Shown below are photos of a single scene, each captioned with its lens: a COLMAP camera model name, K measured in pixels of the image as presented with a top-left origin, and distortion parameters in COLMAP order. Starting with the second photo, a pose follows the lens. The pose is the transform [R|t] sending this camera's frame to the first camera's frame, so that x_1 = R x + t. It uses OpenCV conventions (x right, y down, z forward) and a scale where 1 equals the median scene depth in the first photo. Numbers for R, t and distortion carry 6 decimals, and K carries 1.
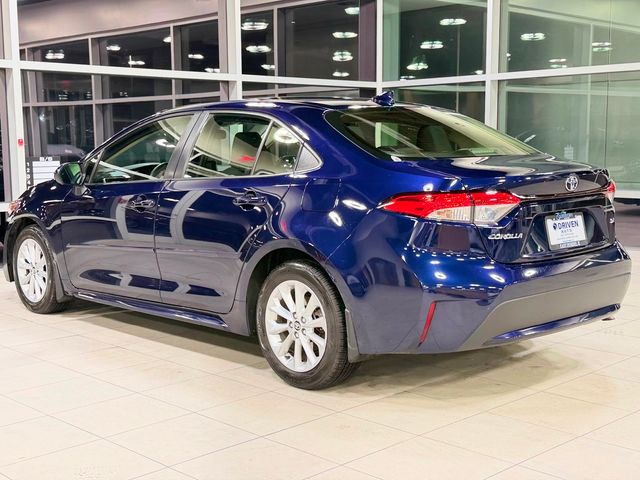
lens RADIAL K [[882.6, 0, 320.0], [0, 882.6, 240.0], [0, 0, 1]] dist [0.163096, -0.090808]
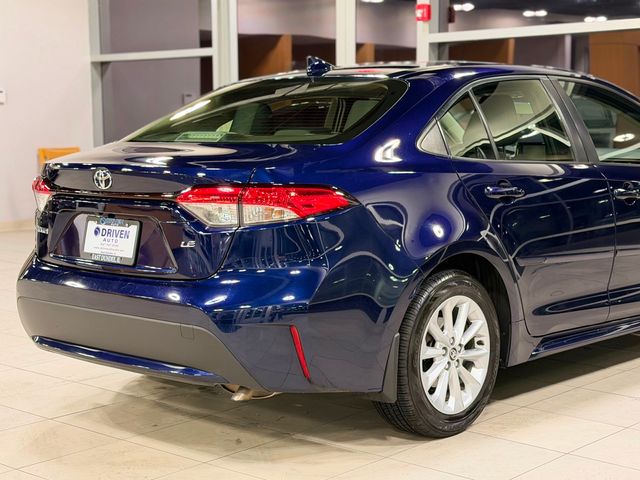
lens RADIAL K [[1129.9, 0, 320.0], [0, 1129.9, 240.0], [0, 0, 1]] dist [0.148083, 0.143059]
pose [[0.064081, 0.118014, -0.990942, 1.165418], [-0.109013, 0.987868, 0.110599, -0.128613], [0.991973, 0.100938, 0.076169, 1.015933]]
